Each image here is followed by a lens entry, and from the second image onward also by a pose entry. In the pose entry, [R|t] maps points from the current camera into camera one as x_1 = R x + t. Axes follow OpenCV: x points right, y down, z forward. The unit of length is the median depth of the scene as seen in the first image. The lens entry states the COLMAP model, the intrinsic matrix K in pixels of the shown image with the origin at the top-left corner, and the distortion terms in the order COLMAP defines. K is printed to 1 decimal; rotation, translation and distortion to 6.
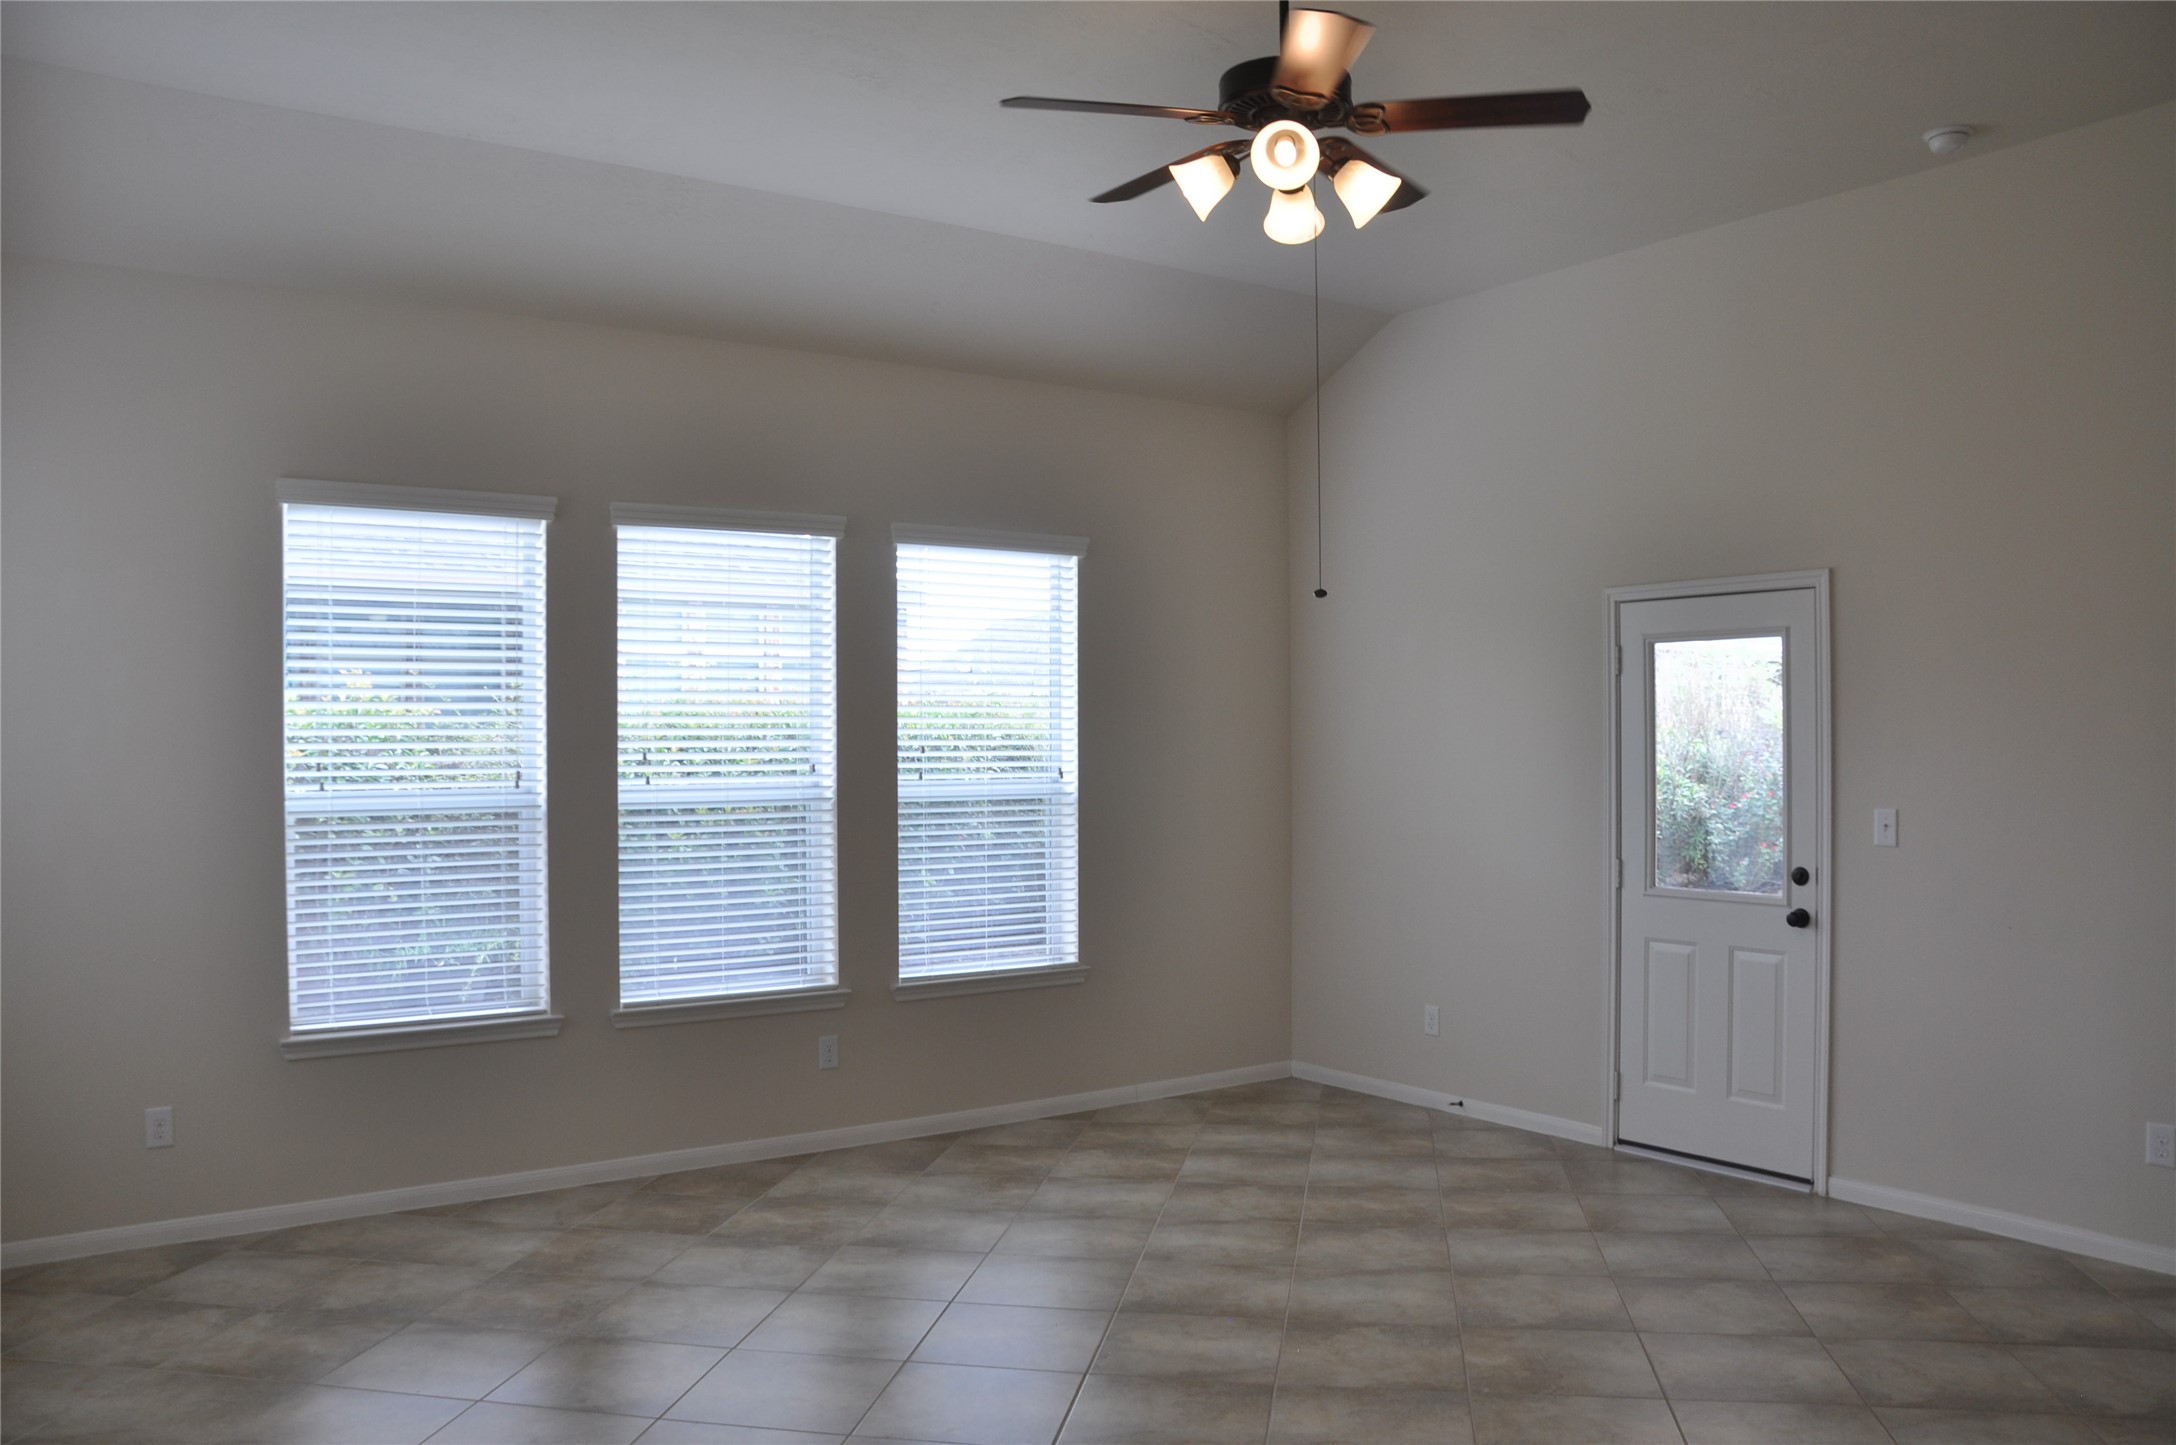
lens RADIAL K [[1673.3, 0, 1068.4], [0, 1673.3, 736.8], [0, 0, 1]] dist [-0.140399, 0.078124]
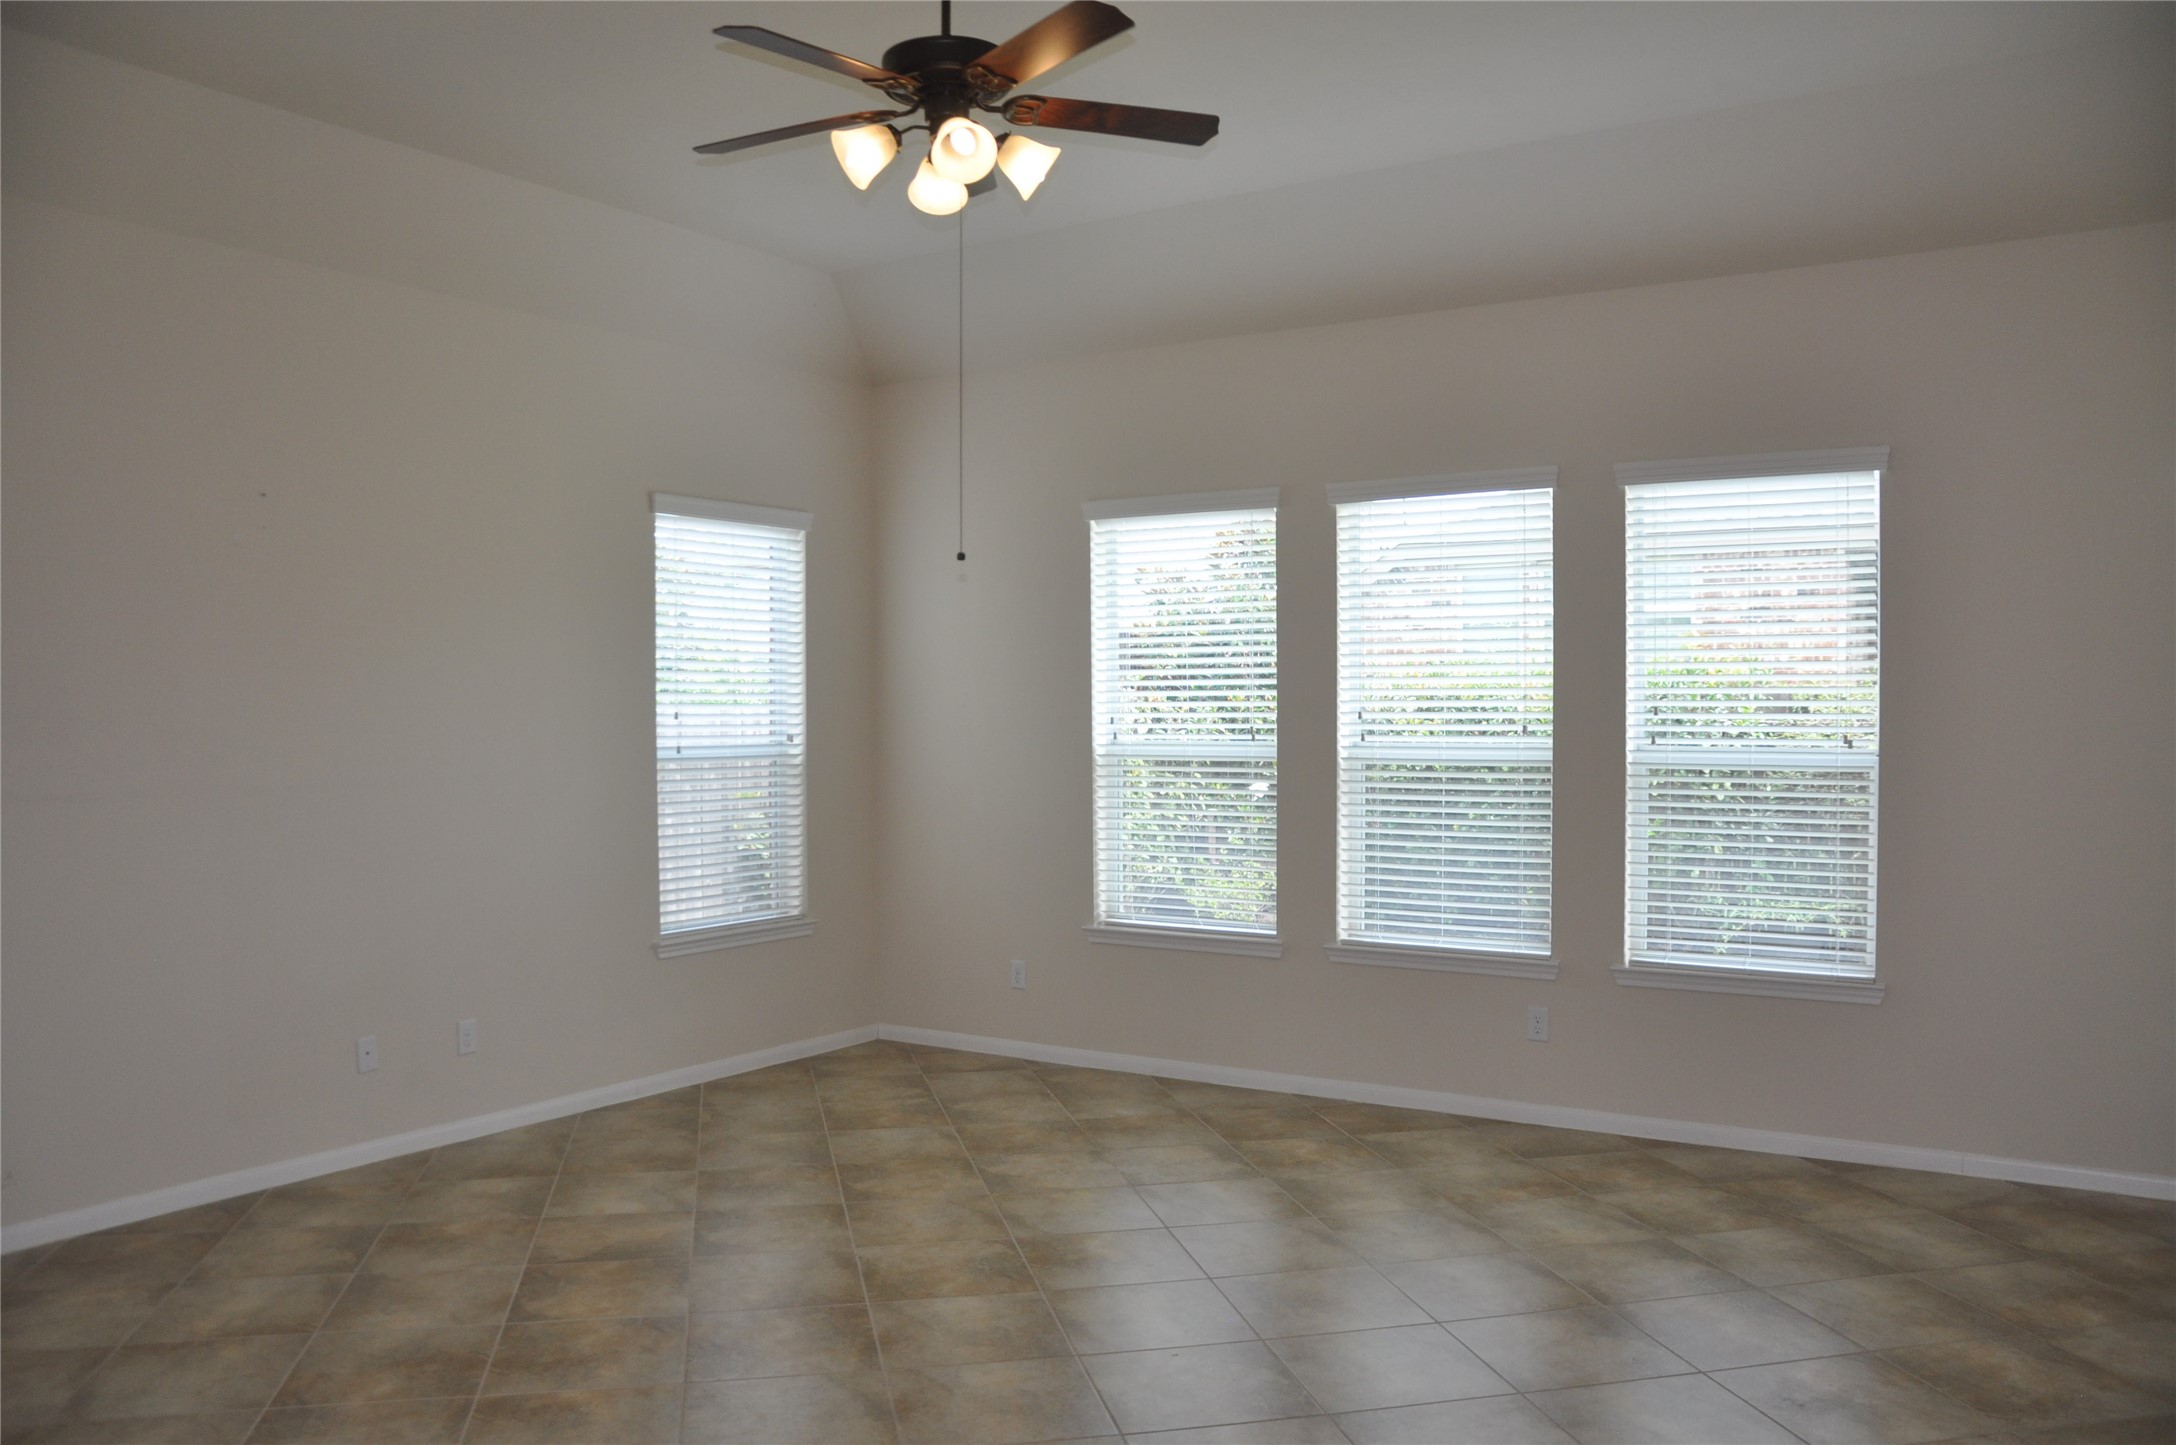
lens RADIAL K [[1673.3, 0, 1070.0], [0, 1673.3, 716.4], [0, 0, 1]] dist [-0.140399, 0.078124]
pose [[0.381833, 0.011626, -0.924158, 0.686034], [0.001460, 0.999912, 0.013182, -0.001973], [0.924230, -0.006382, 0.381783, 0.413026]]
